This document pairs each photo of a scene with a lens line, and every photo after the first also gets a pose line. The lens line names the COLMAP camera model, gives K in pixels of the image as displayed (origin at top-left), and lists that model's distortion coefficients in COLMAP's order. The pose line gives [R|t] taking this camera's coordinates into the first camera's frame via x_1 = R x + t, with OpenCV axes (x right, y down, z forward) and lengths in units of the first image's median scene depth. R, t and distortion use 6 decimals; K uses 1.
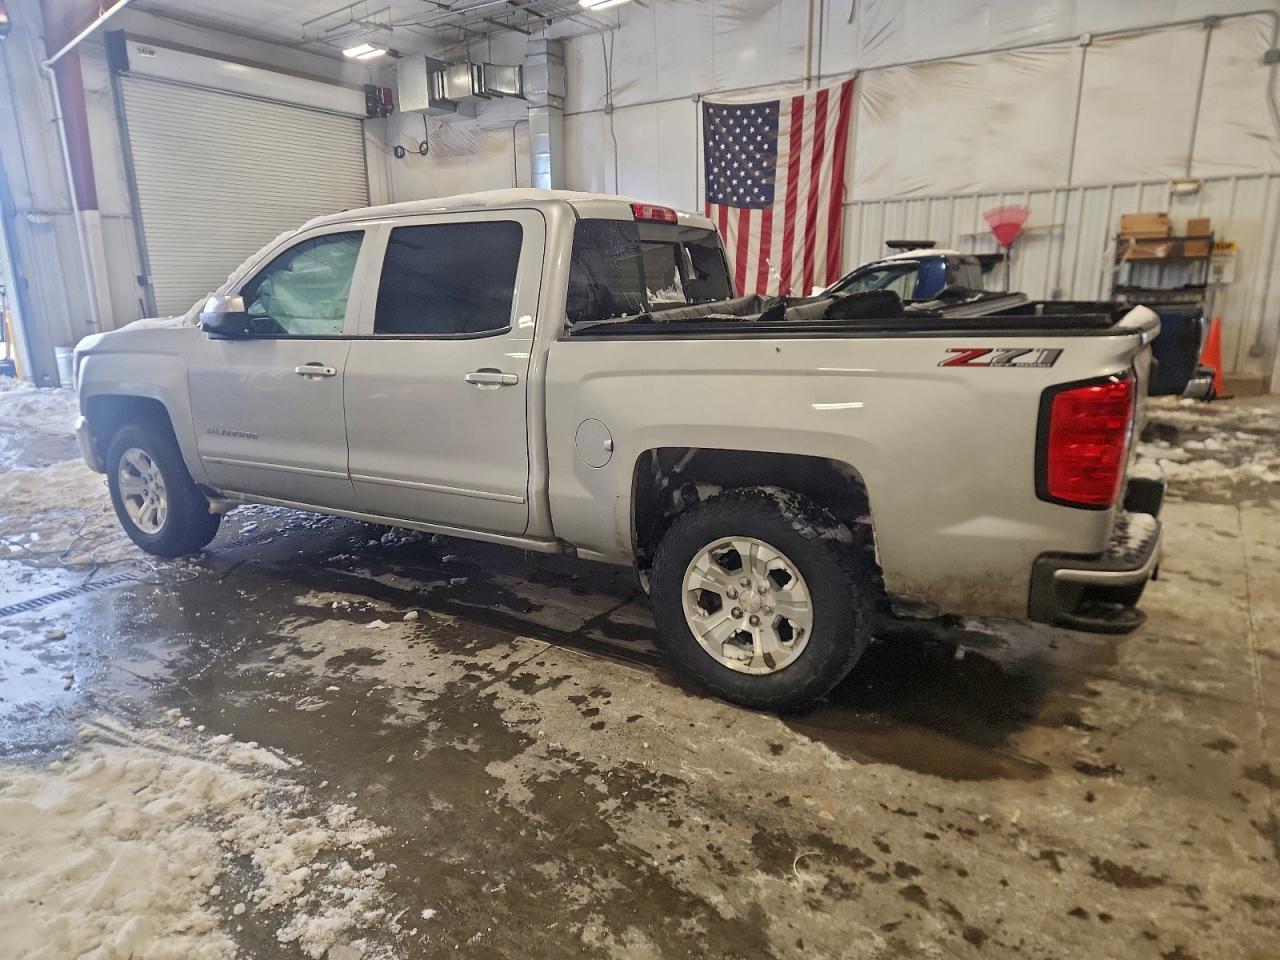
lens RADIAL K [[852.3, 0, 640.0], [0, 852.3, 480.0], [0, 0, 1]] dist [0.065552, -0.067698]
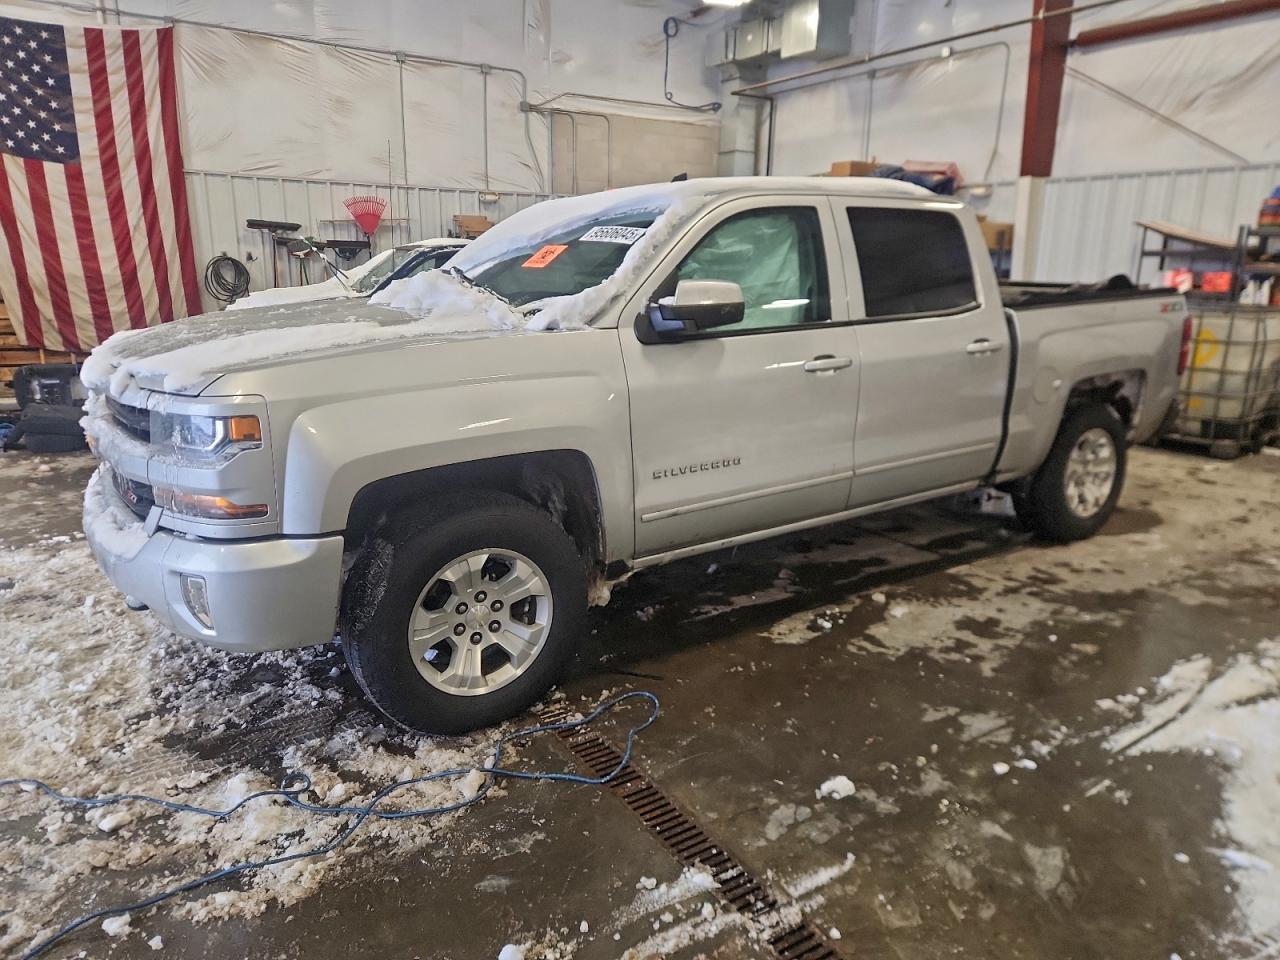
lens RADIAL K [[824.0, 0, 639.9], [0, 824.0, 470.1], [0, 0, 1]] dist [0.039060, -0.030810]
pose [[0.414553, -0.196673, 0.888519, -1.052569], [0.184879, 0.974207, 0.129382, -0.142580], [-0.891047, 0.110632, 0.440222, 0.701439]]
